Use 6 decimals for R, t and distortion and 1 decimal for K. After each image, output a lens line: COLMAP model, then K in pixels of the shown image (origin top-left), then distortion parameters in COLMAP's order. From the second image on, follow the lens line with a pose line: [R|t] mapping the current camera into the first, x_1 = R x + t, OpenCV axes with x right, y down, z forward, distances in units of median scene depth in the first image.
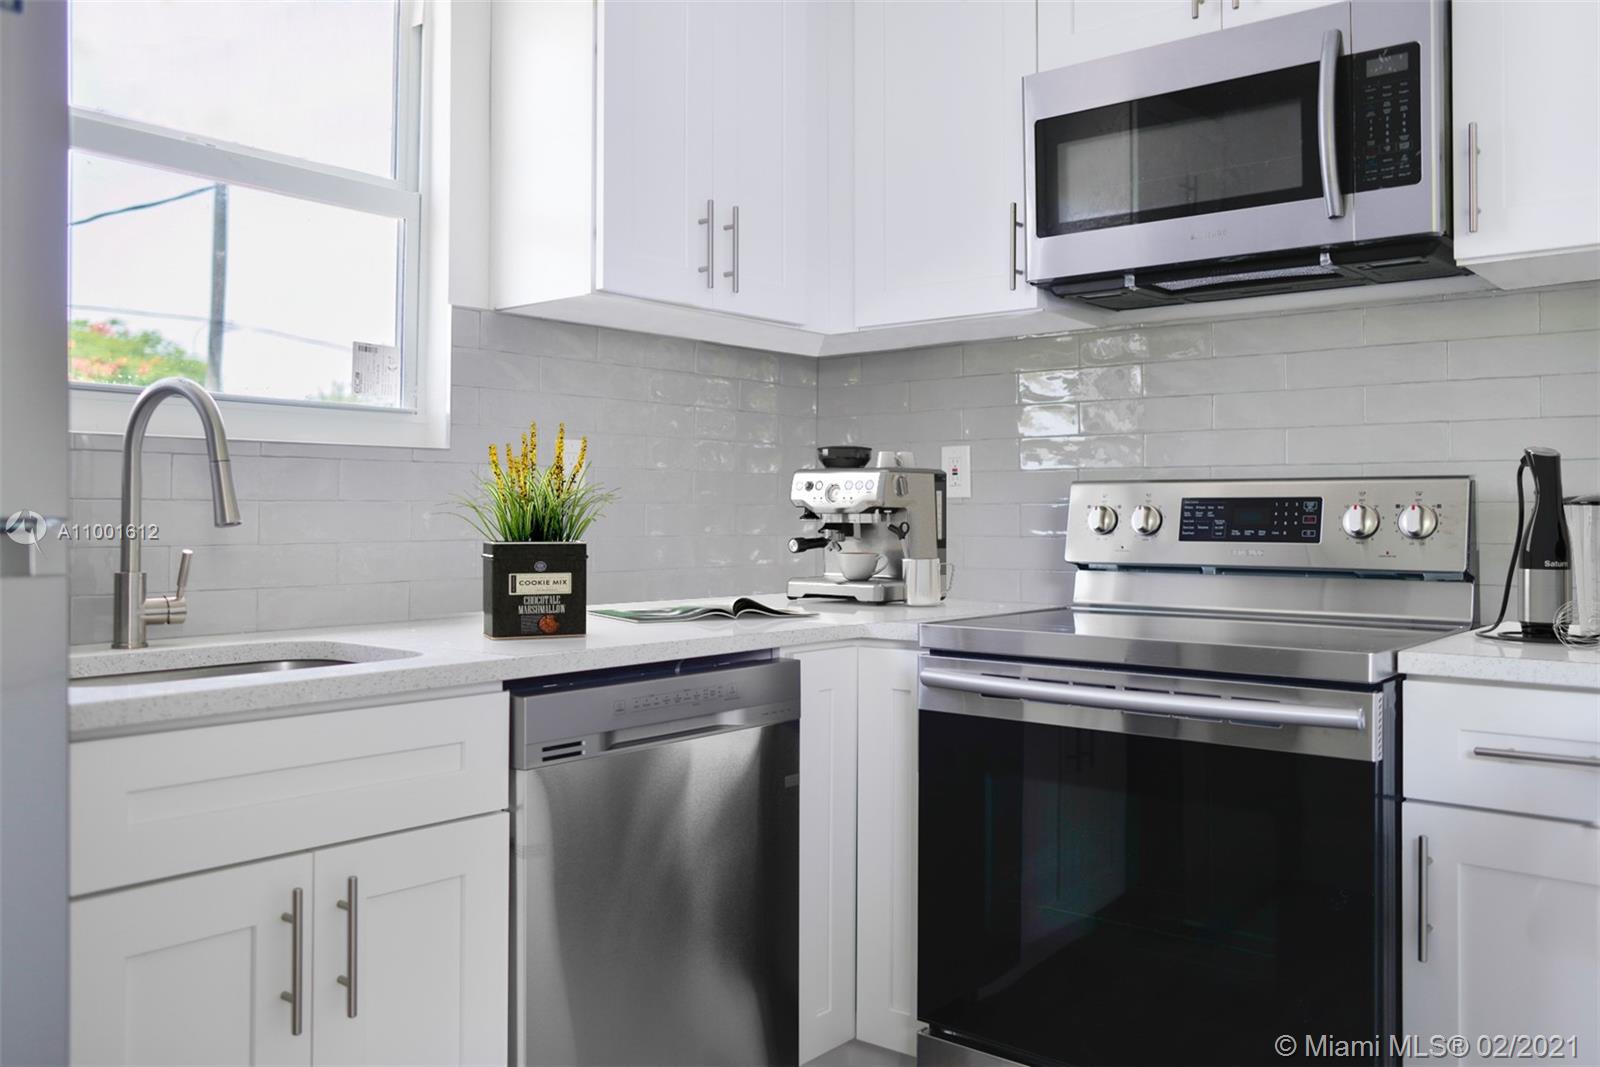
lens RADIAL K [[1306.5, 0, 801.6], [0, 1306.5, 491.5], [0, 0, 1]] dist [-0.001901, -0.002400]
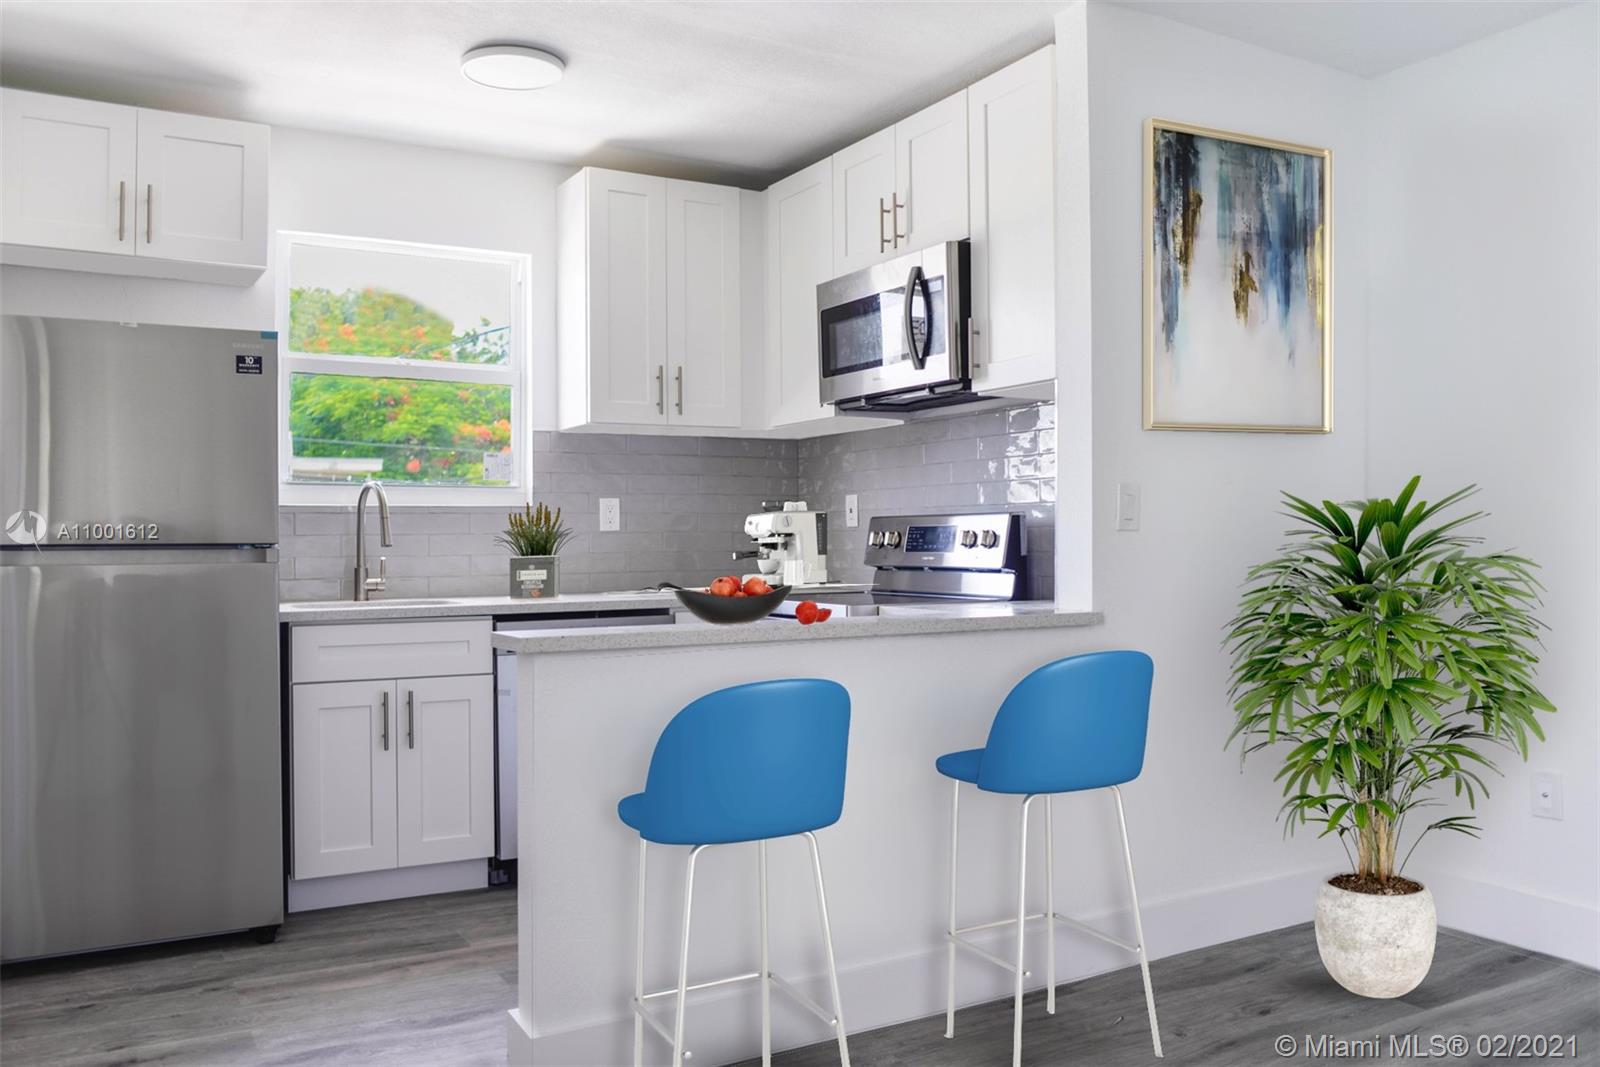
lens RADIAL K [[1367.4, 0, 800.0], [0, 1367.4, 533.5], [0, 0, 1]] dist [-0.002487, 0.003328]
pose [[0.923778, -0.011633, -0.382752, 0.849935], [0.019639, 0.999662, 0.017015, -0.019355], [0.382425, -0.023235, 0.923694, -0.698398]]
